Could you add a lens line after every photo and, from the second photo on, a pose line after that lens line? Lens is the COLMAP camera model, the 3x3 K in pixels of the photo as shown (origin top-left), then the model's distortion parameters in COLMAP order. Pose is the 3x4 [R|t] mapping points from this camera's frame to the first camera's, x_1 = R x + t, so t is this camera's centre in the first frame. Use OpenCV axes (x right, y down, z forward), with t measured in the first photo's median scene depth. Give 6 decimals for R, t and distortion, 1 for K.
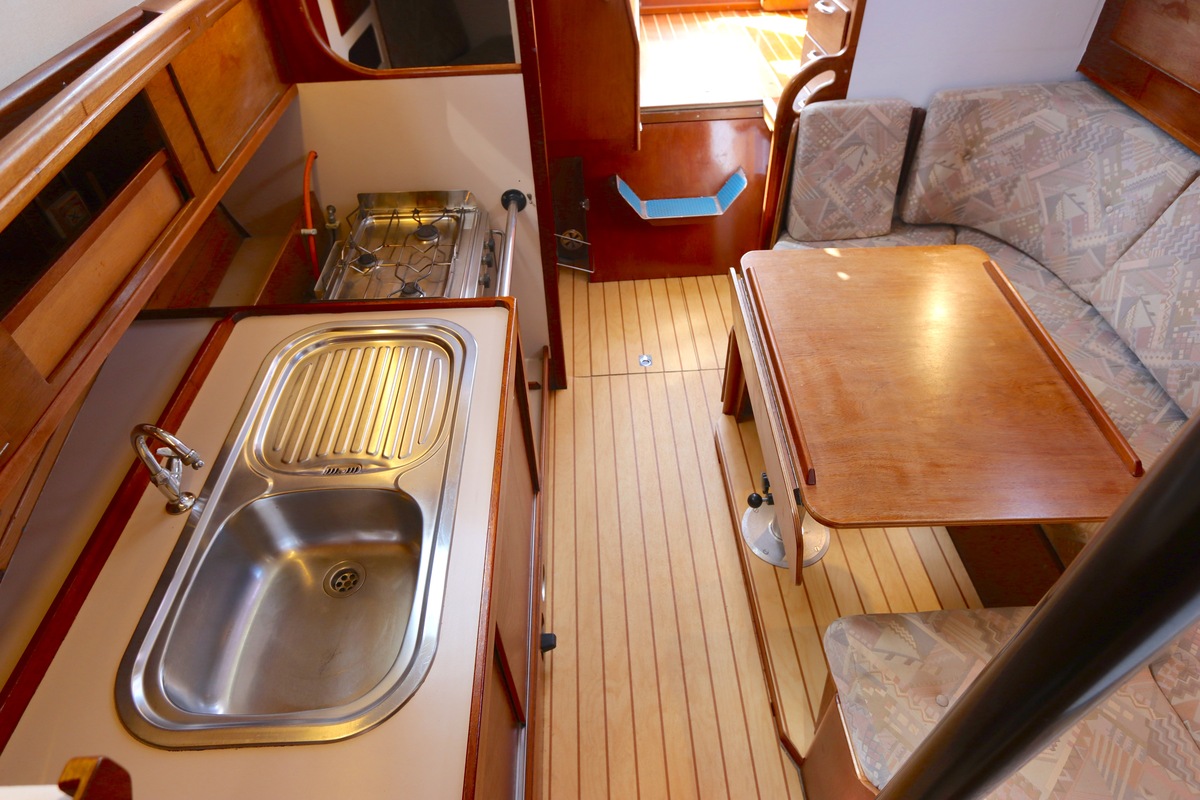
lens RADIAL K [[683.3, 0, 603.7], [0, 683.3, 393.8], [0, 0, 1]] dist [-0.018189, 0.007000]
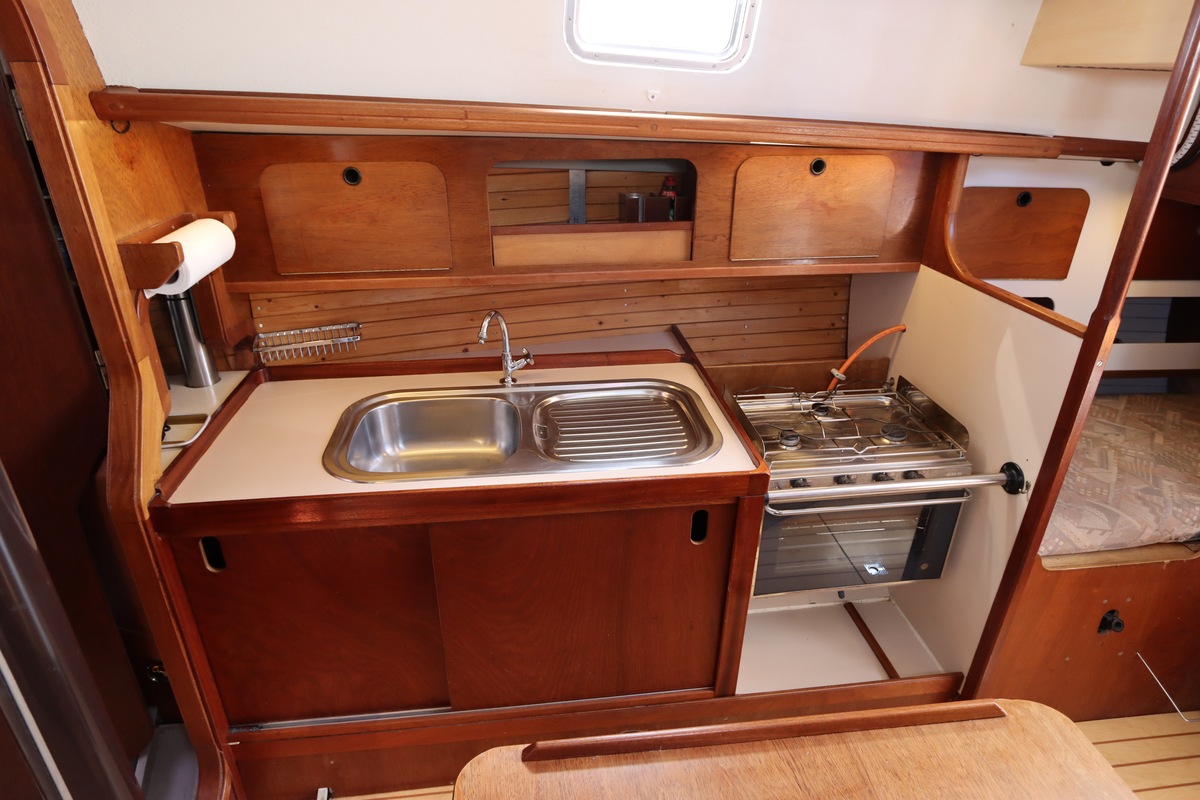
lens RADIAL K [[683.3, 0, 605.2], [0, 683.3, 392.8], [0, 0, 1]] dist [-0.018189, 0.007000]
pose [[0.086915, 0.445677, -0.890964, 0.494879], [-0.703010, 0.661112, 0.262121, -0.238521], [0.705849, 0.603575, 0.370776, 0.356405]]
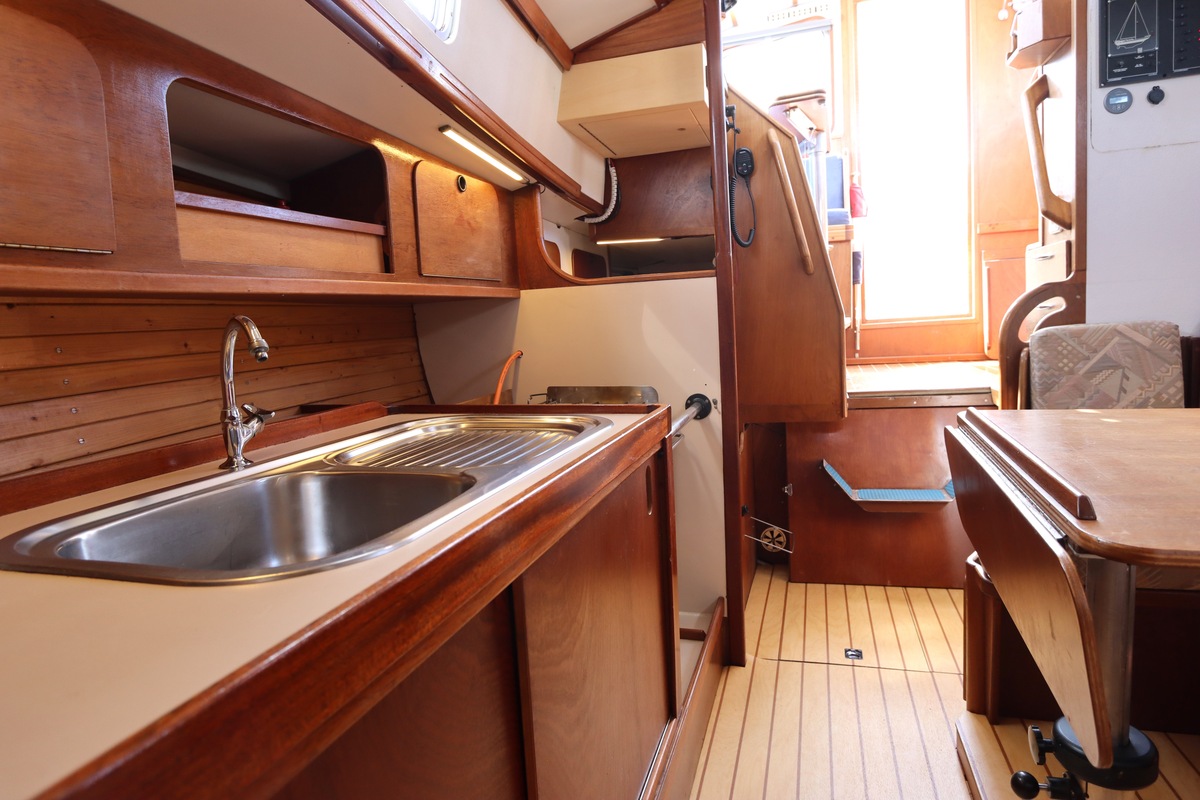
lens RADIAL K [[683.3, 0, 603.7], [0, 683.3, 392.9], [0, 0, 1]] dist [-0.018189, 0.007000]
pose [[0.942249, 0.010654, -0.334744, 0.067995], [-0.211646, 0.793564, -0.570493, 0.294211], [0.259563, 0.608394, 0.749990, 0.249379]]
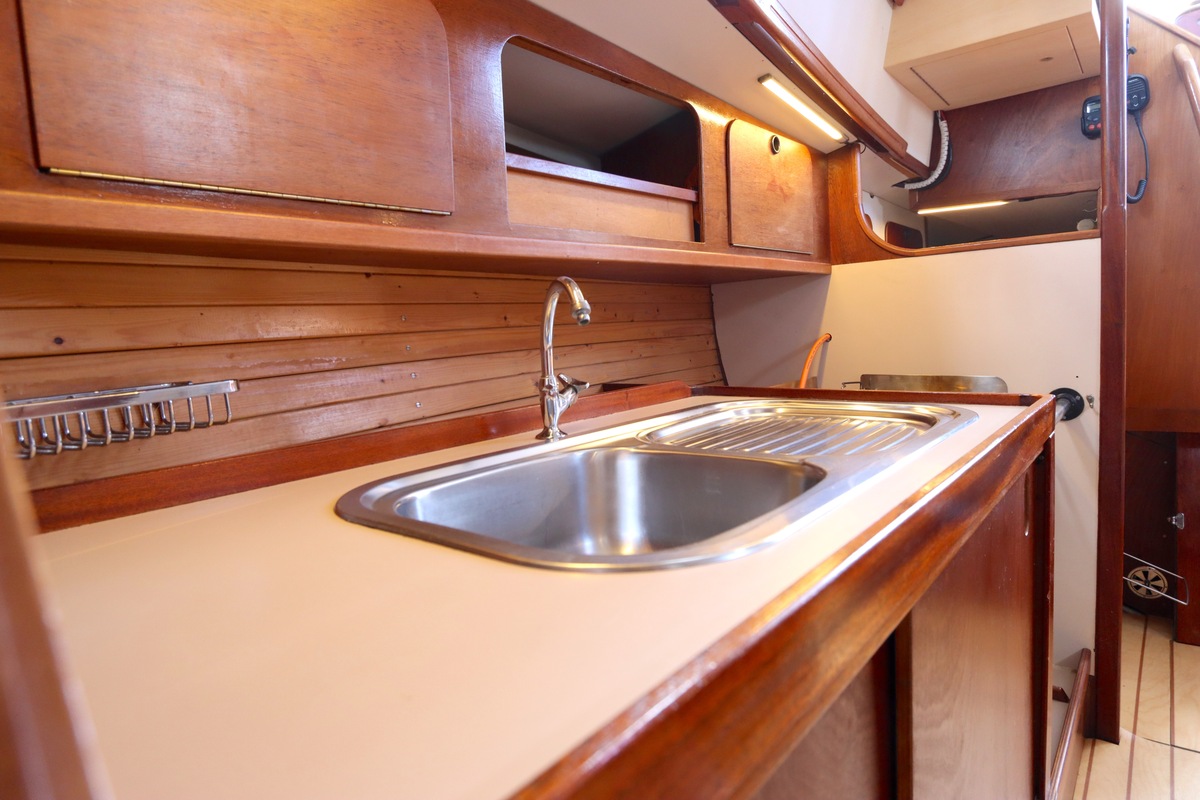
lens RADIAL K [[683.3, 0, 602.3], [0, 683.3, 393.8], [0, 0, 1]] dist [-0.018189, 0.007000]
pose [[0.742480, 0.045937, -0.668292, -0.010415], [-0.440762, 0.784763, -0.435748, 0.278028], [0.504433, 0.618092, 0.602918, 0.298193]]
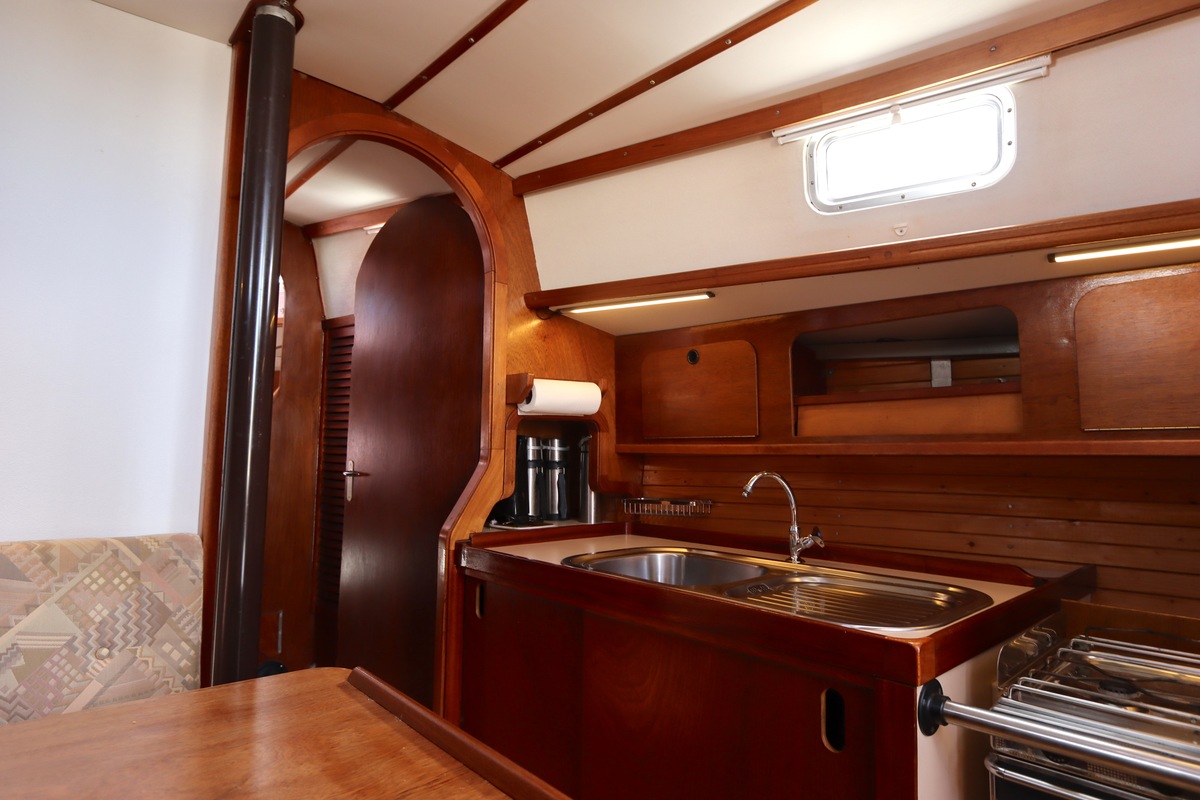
lens RADIAL K [[683.3, 0, 600.0], [0, 683.3, 391.5], [0, 0, 1]] dist [-0.018189, 0.007000]
pose [[-0.774567, -0.034089, -0.631572, 0.365383], [-0.432870, 0.756628, 0.490038, -0.380832], [0.461161, 0.652956, -0.600815, 0.869917]]
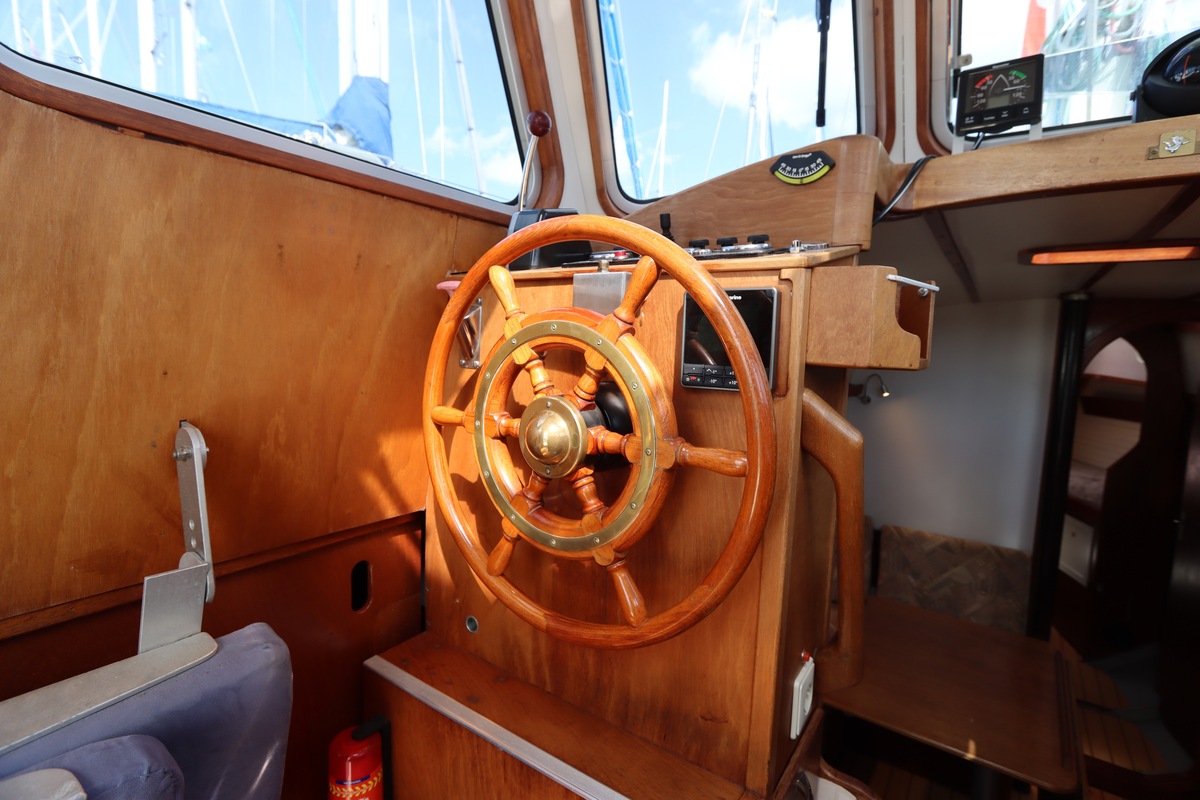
lens RADIAL K [[566.5, 0, 602.7], [0, 566.5, 392.7], [0, 0, 1]] dist [-0.020255, 0.002531]
pose [[-0.786973, -0.047270, 0.615174, 0.237292], [0.421317, 0.687228, 0.591785, -1.089588], [-0.450738, 0.724902, -0.520914, 1.146227]]
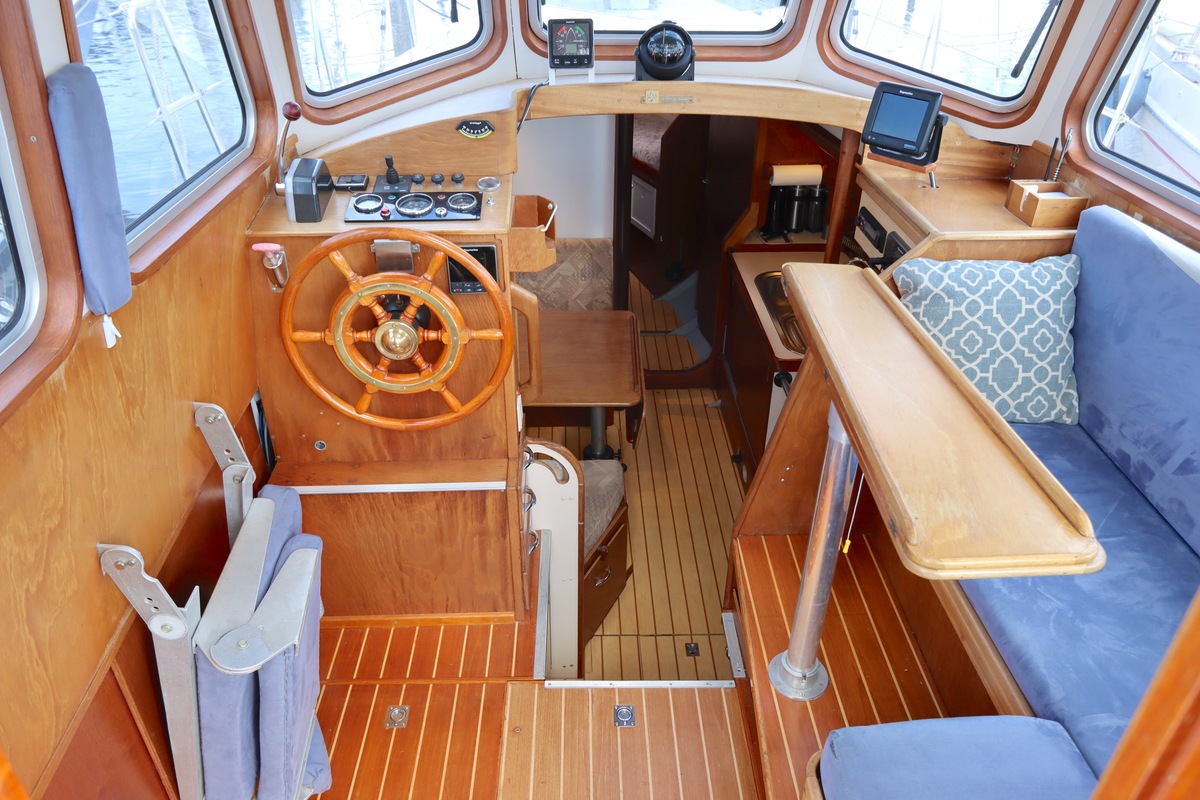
lens RADIAL K [[832.9, 0, 598.4], [0, 832.9, 390.3], [0, 0, 1]] dist [-0.020712, 0.022151]
pose [[-0.999437, 0.015759, 0.029610, 0.213621], [0.032632, 0.252537, 0.967037, -1.794459], [0.007762, 0.967459, -0.252909, 1.301873]]
